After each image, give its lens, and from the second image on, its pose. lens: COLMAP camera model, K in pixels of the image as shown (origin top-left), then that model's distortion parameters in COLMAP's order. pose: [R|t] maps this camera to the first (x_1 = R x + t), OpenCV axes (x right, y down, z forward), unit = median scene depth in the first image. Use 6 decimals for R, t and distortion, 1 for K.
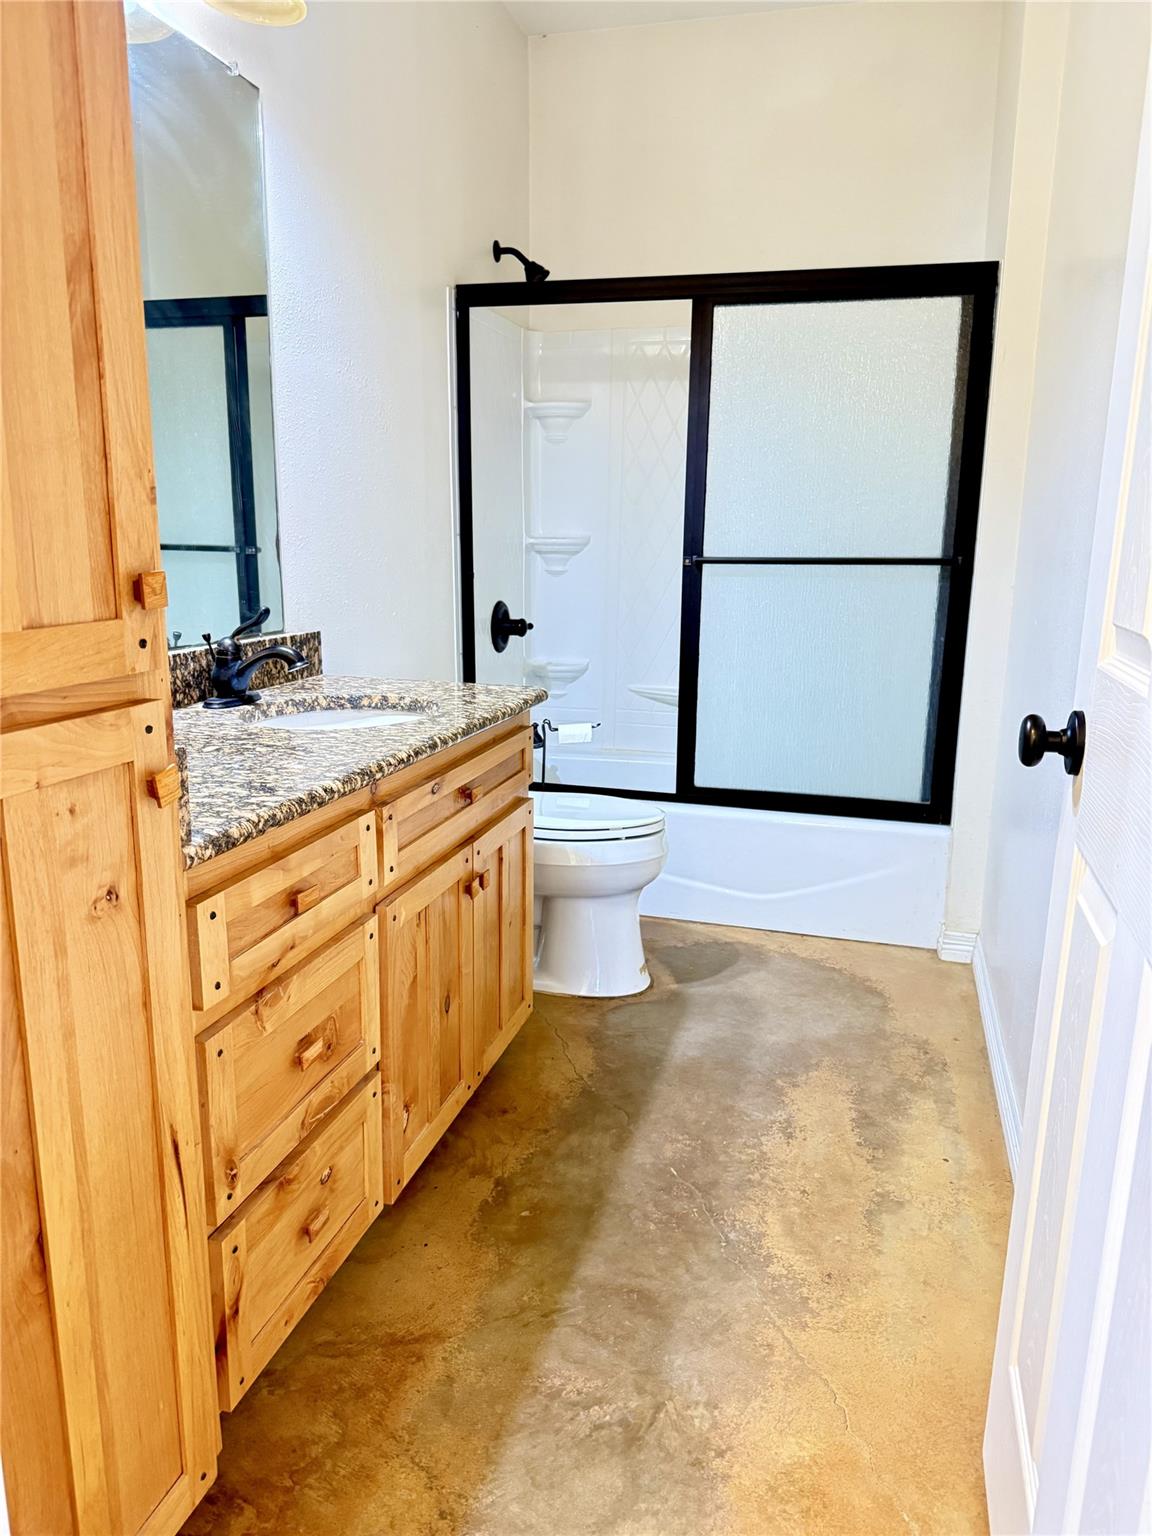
lens RADIAL K [[1066.5, 0, 576.0], [0, 1066.5, 768.0], [0, 0, 1]] dist [0.090380, -0.133966]
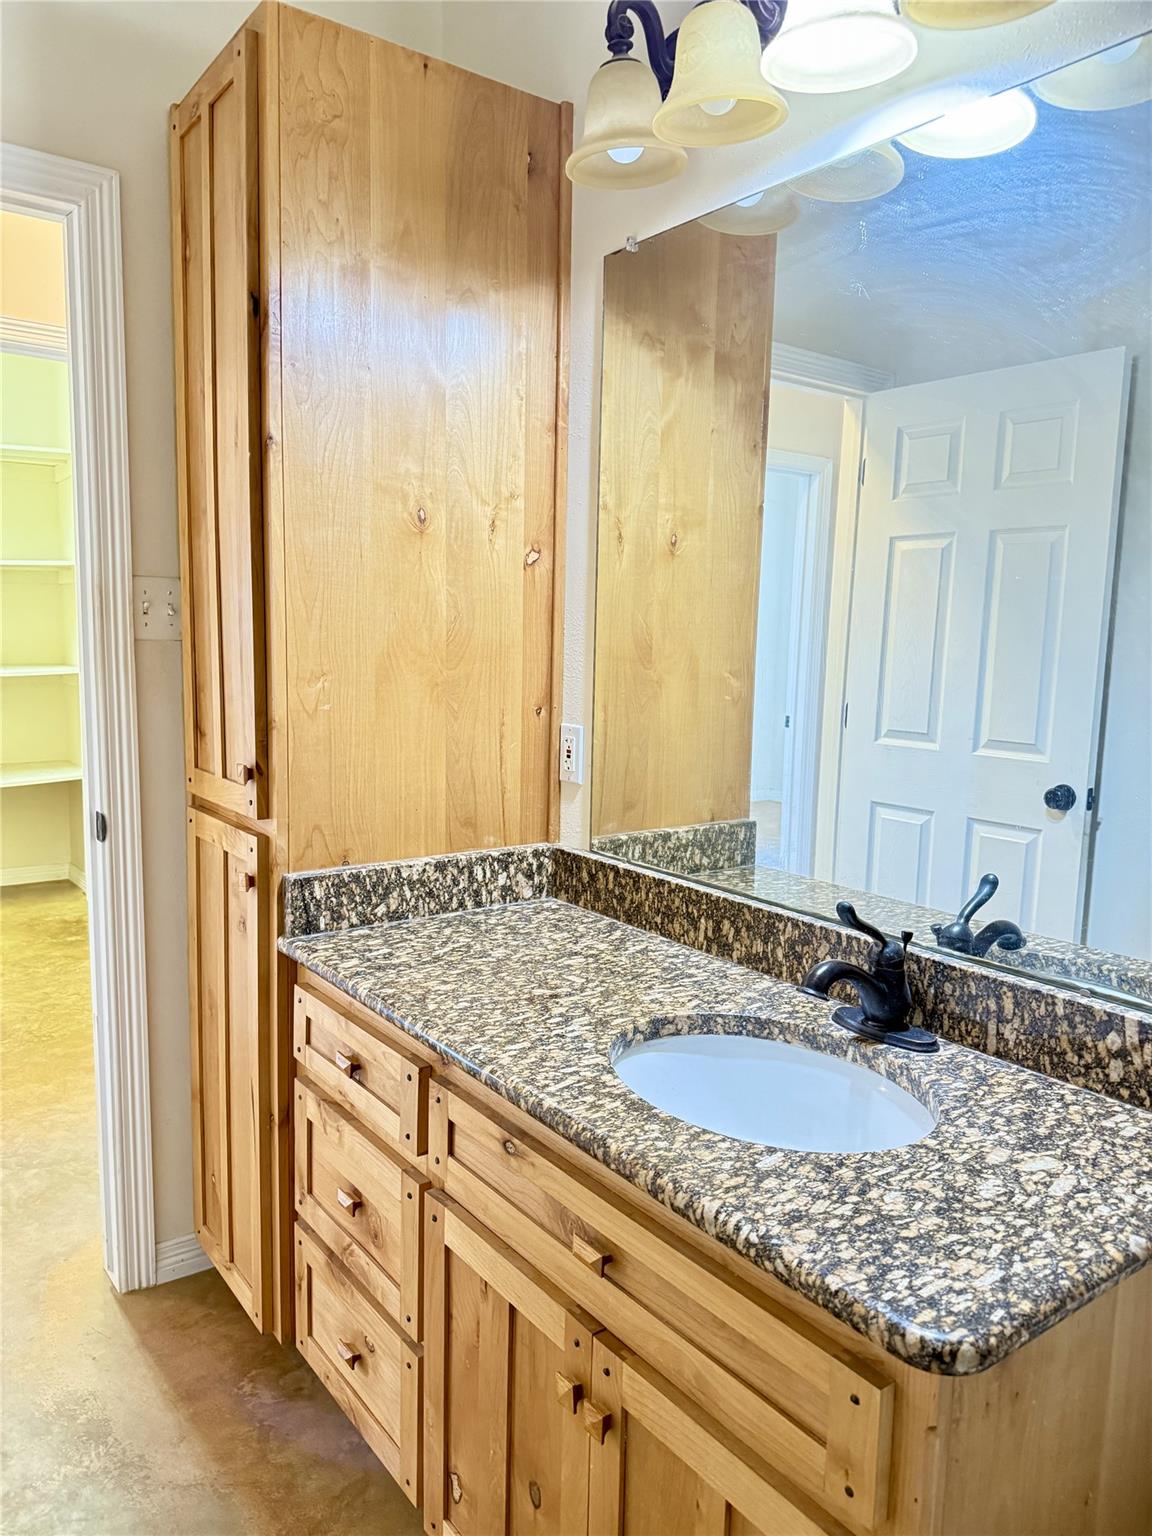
lens RADIAL K [[1066.5, 0, 576.0], [0, 1066.5, 768.0], [0, 0, 1]] dist [0.090380, -0.133966]
pose [[-0.592003, 0.076833, -0.802265, 0.368143], [-0.206263, 0.947848, 0.242980, -0.371156], [0.779094, 0.309323, -0.545281, 1.234641]]
